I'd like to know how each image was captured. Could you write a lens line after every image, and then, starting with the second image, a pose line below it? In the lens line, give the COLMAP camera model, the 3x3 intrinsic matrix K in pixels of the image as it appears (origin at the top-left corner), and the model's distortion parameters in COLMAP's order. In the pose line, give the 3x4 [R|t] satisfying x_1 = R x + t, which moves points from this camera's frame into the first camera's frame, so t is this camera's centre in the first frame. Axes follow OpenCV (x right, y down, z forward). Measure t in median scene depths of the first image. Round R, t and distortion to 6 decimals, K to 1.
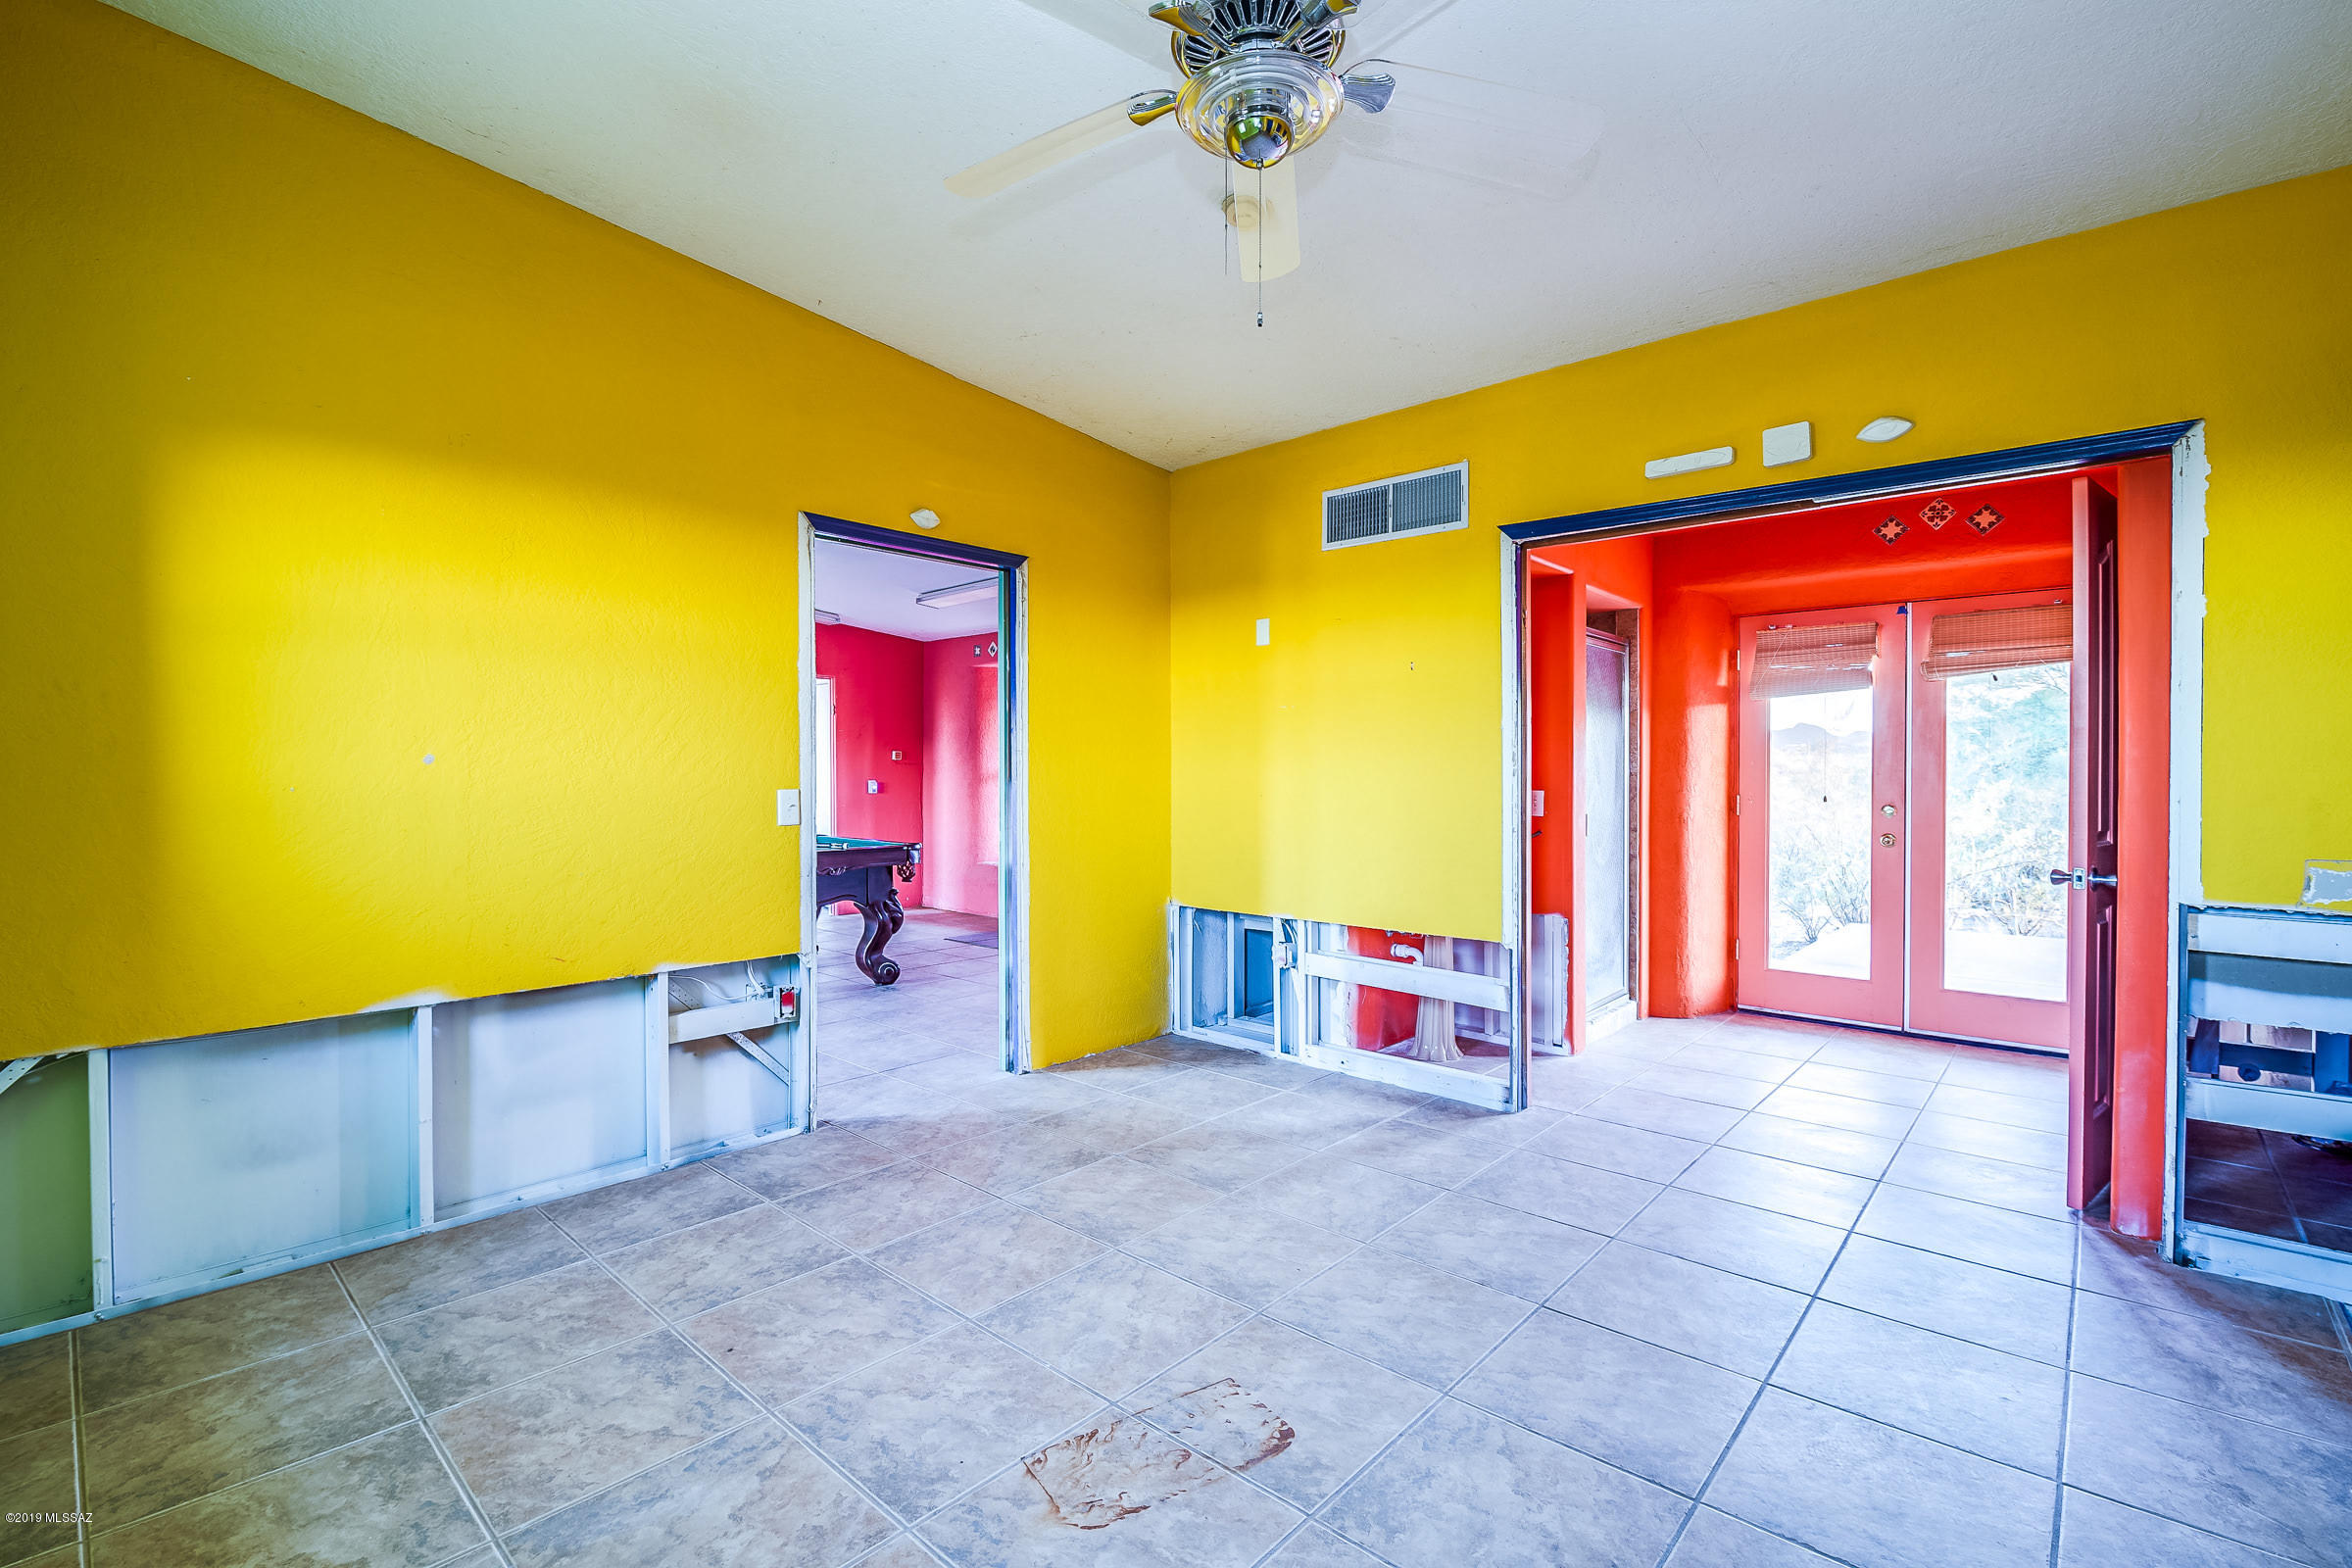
lens RADIAL K [[1035.2, 0, 1165.4], [0, 1035.2, 785.7], [0, 0, 1]] dist [-0.000280, -0.010645]
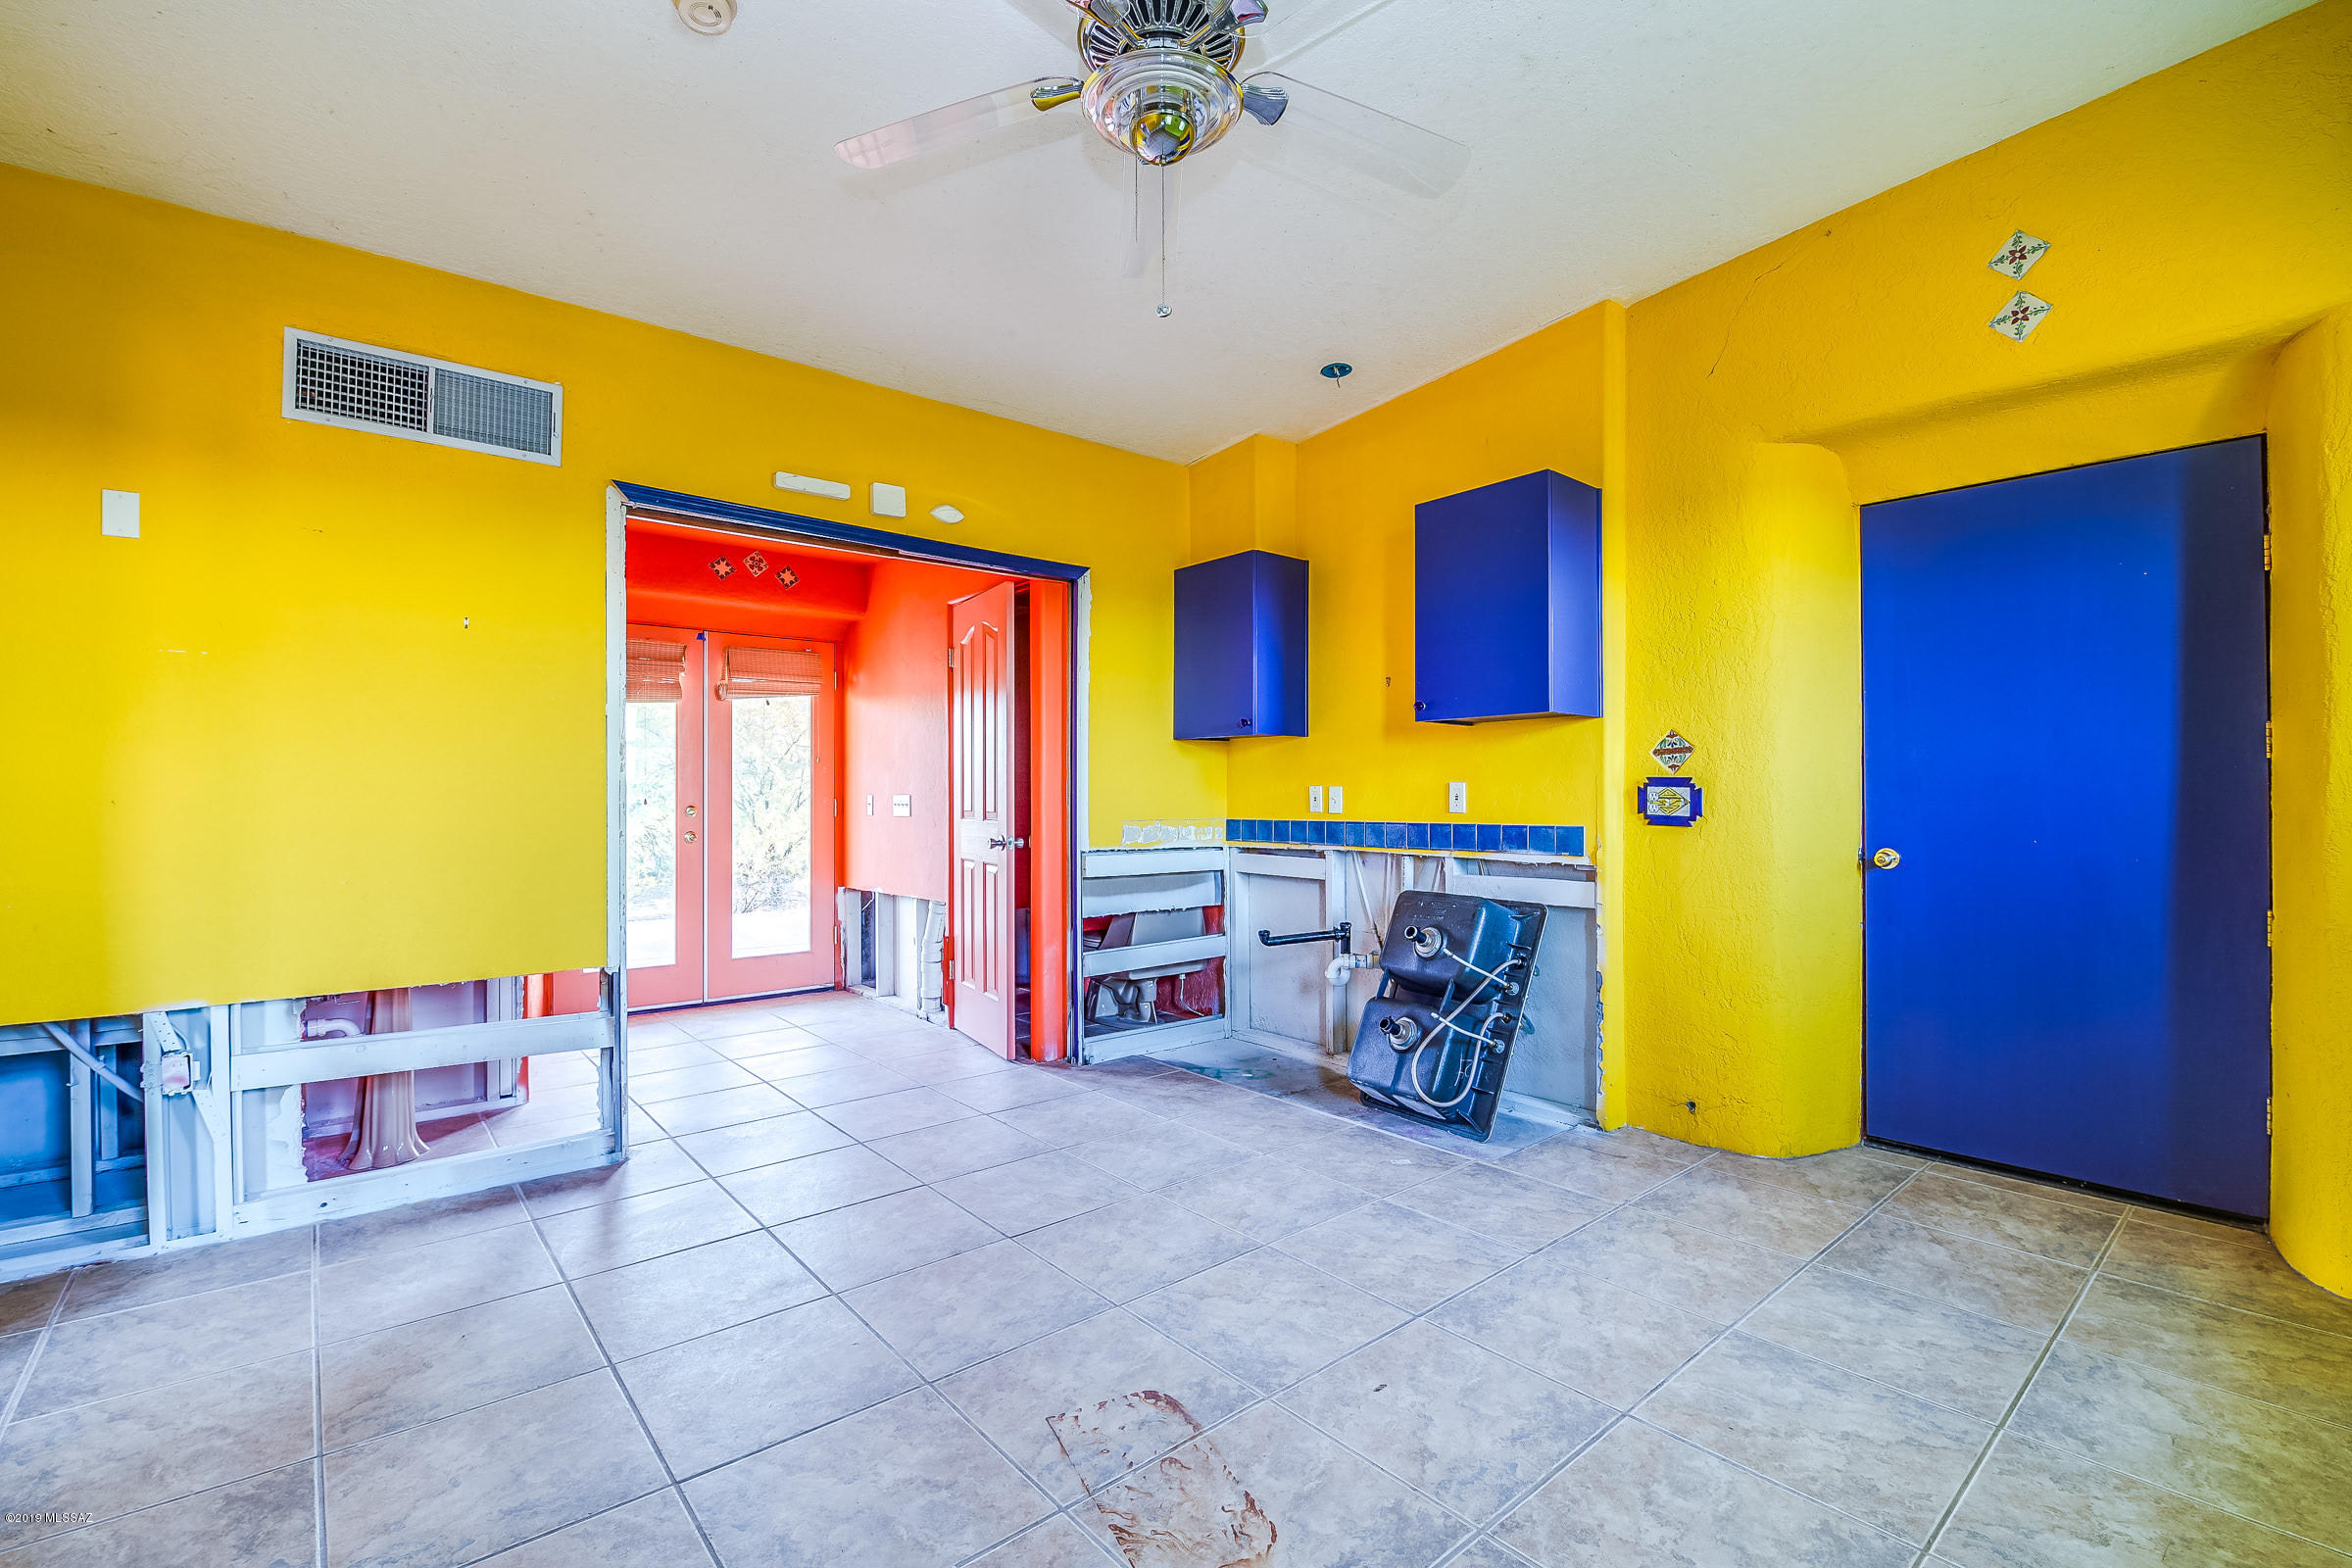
lens RADIAL K [[1035.2, 0, 1165.4], [0, 1035.2, 785.7], [0, 0, 1]] dist [-0.000280, -0.010645]
pose [[0.126614, 0.005487, 0.991937, -0.471817], [0.013277, 0.999886, -0.007226, 0.015173], [-0.991863, 0.014084, 0.126526, 0.442522]]
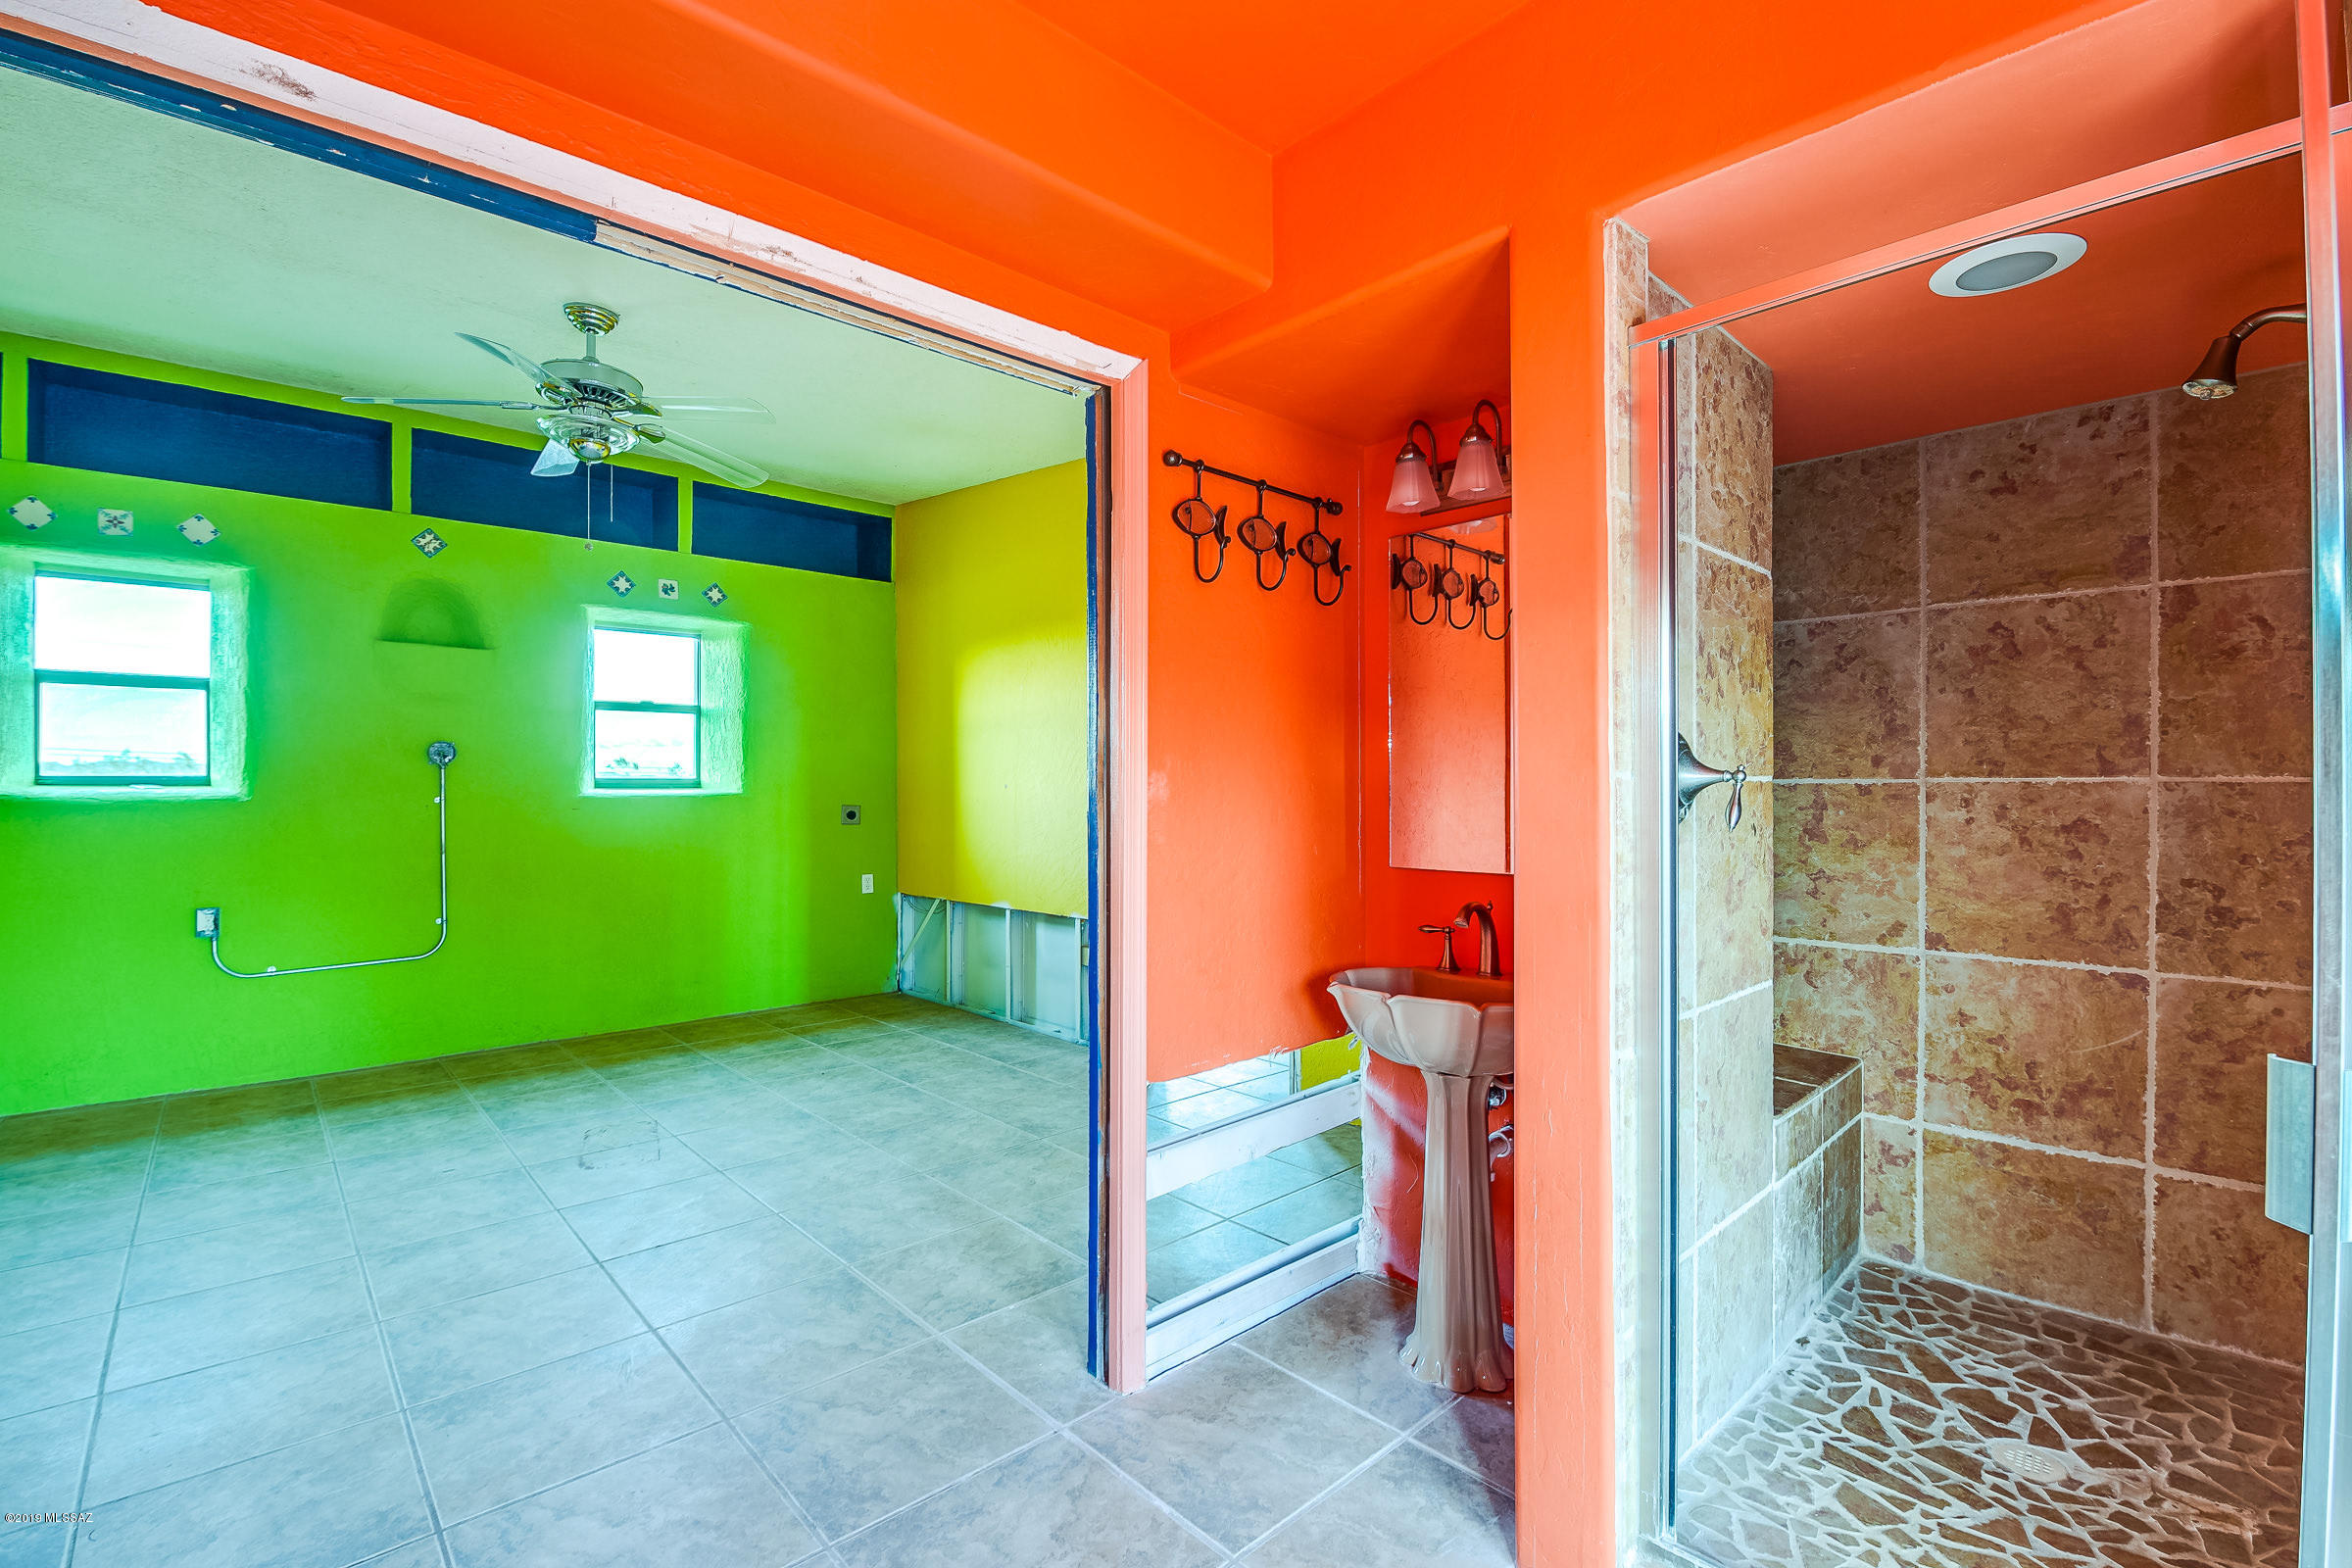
lens RADIAL K [[1035.2, 0, 1165.4], [0, 1035.2, 785.7], [0, 0, 1]] dist [-0.000280, -0.010645]
pose [[-0.088802, -0.002815, -0.996045, 0.930332], [-0.005780, 0.999981, -0.002311, -0.012233], [0.996033, 0.005552, -0.088817, 1.110850]]
